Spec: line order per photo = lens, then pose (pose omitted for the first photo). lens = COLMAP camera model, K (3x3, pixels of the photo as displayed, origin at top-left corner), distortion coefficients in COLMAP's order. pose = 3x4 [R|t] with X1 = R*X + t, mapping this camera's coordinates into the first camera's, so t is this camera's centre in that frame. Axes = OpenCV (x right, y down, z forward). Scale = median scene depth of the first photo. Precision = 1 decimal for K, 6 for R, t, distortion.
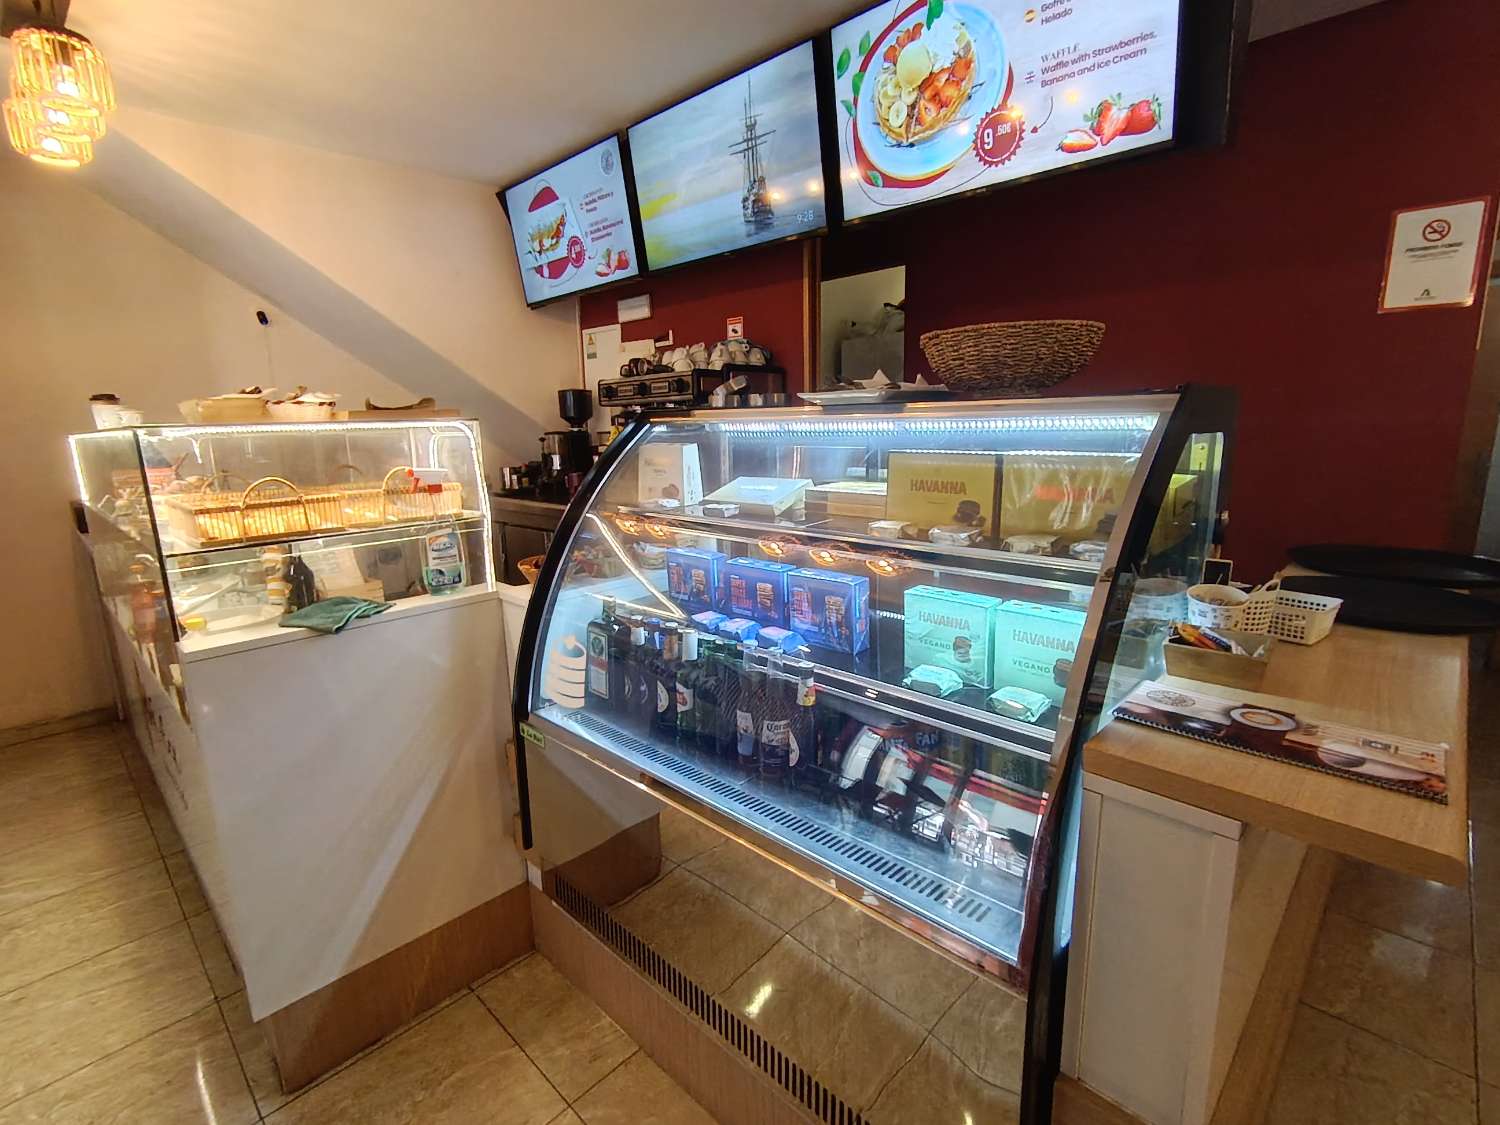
lens RADIAL K [[715.4, 0, 750.0], [0, 715.4, 562.5], [0, 0, 1]] dist [0.002904, -0.000482]
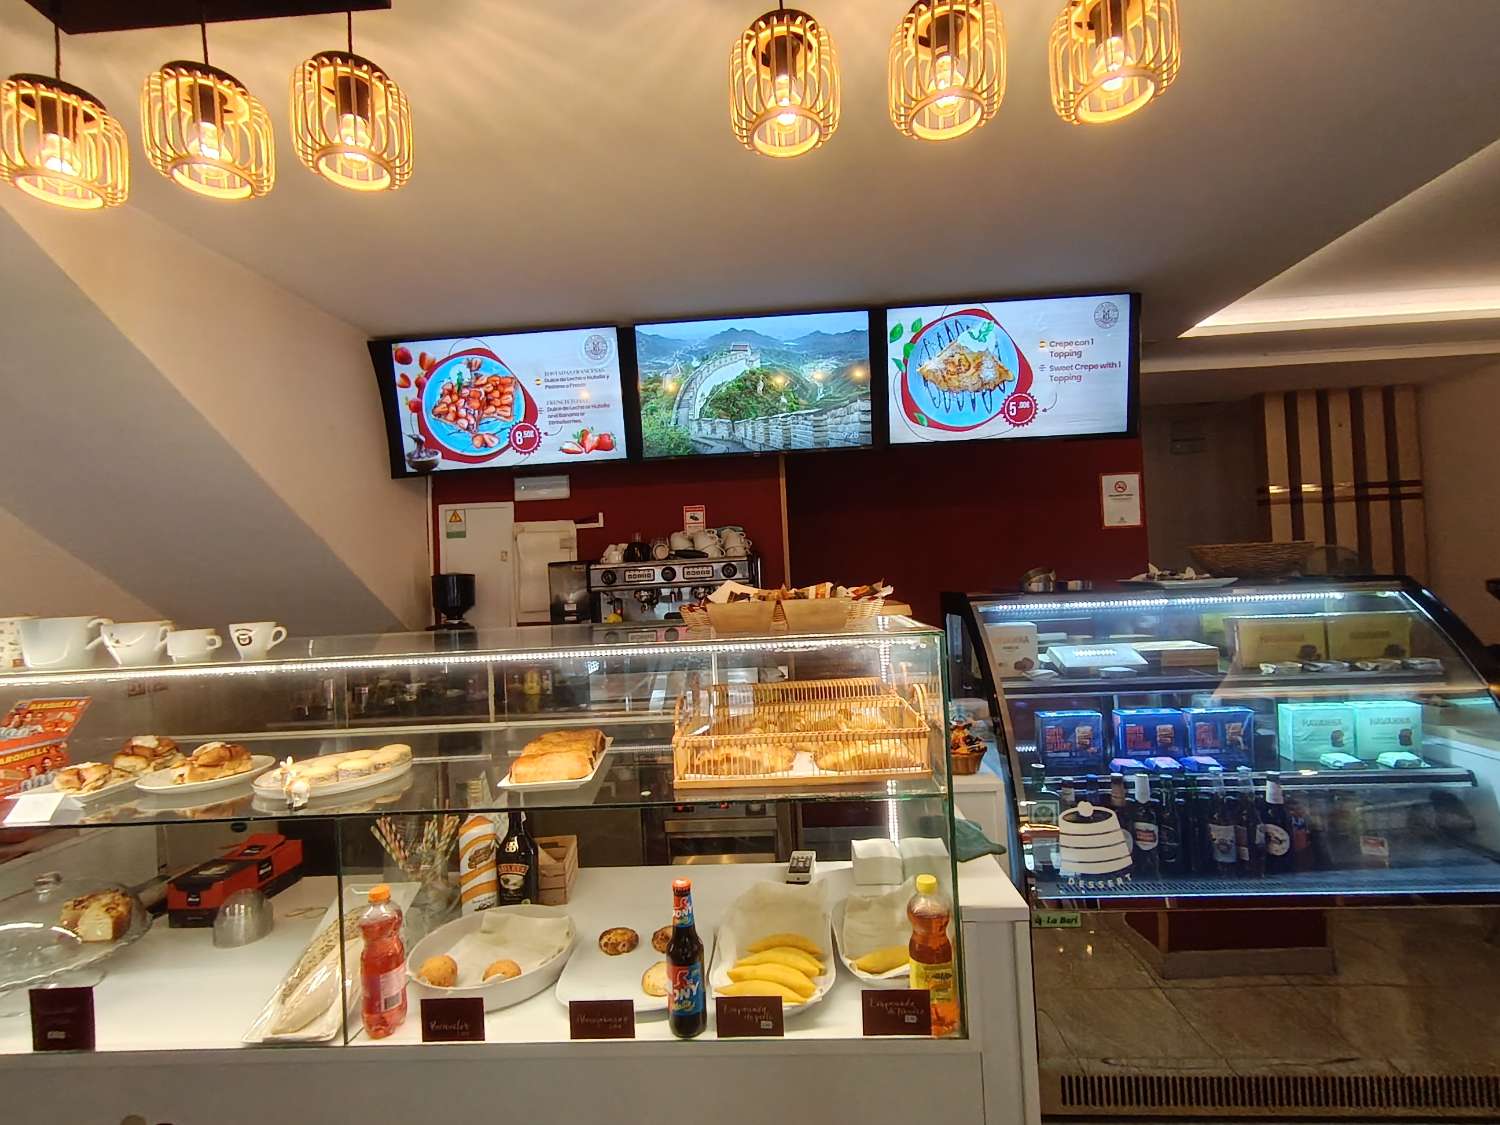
lens RADIAL K [[707.3, 0, 750.0], [0, 707.3, 562.5], [0, 0, 1]] dist [0.008069, -0.005324]
pose [[0.750824, -0.000819, 0.660502, -0.920519], [0.157536, 0.971361, -0.177875, -0.097975], [-0.641440, 0.237605, 0.729451, 0.321045]]
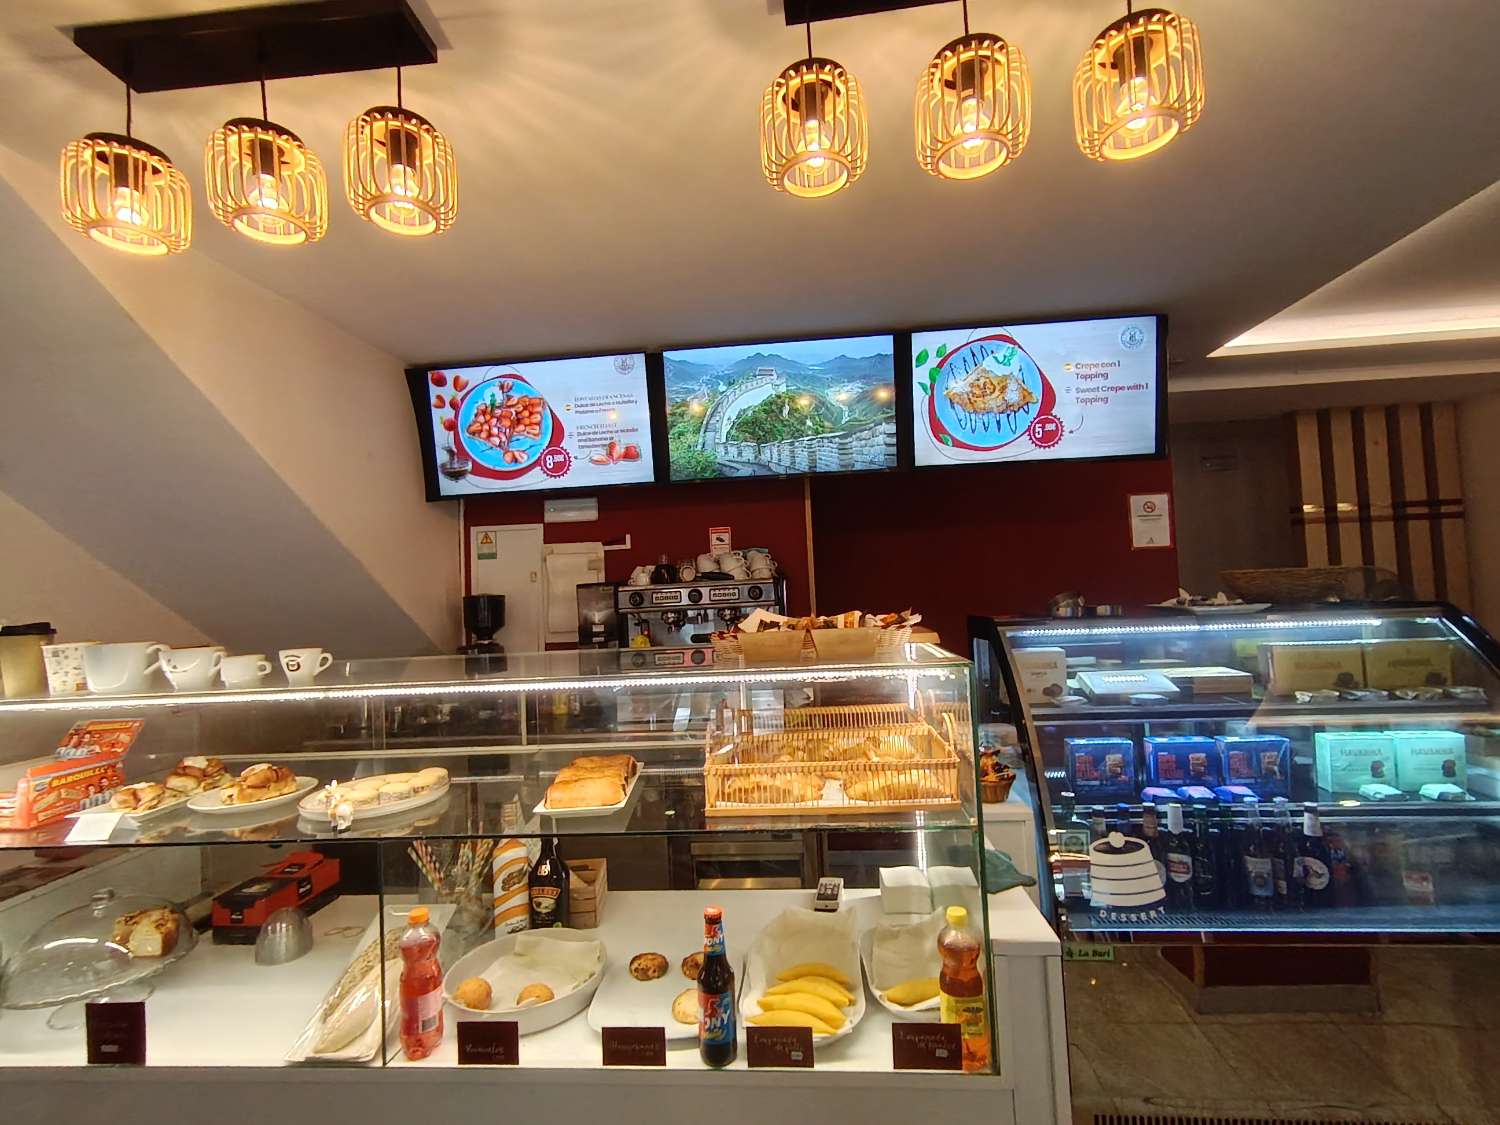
lens RADIAL K [[706.8, 0, 750.0], [0, 706.8, 562.5], [0, 0, 1]] dist [0.006302, -0.004644]
pose [[0.771795, 0.015872, 0.635673, -0.930510], [0.149734, 0.967041, -0.205942, -0.106541], [-0.617990, 0.254127, 0.743981, 0.315191]]
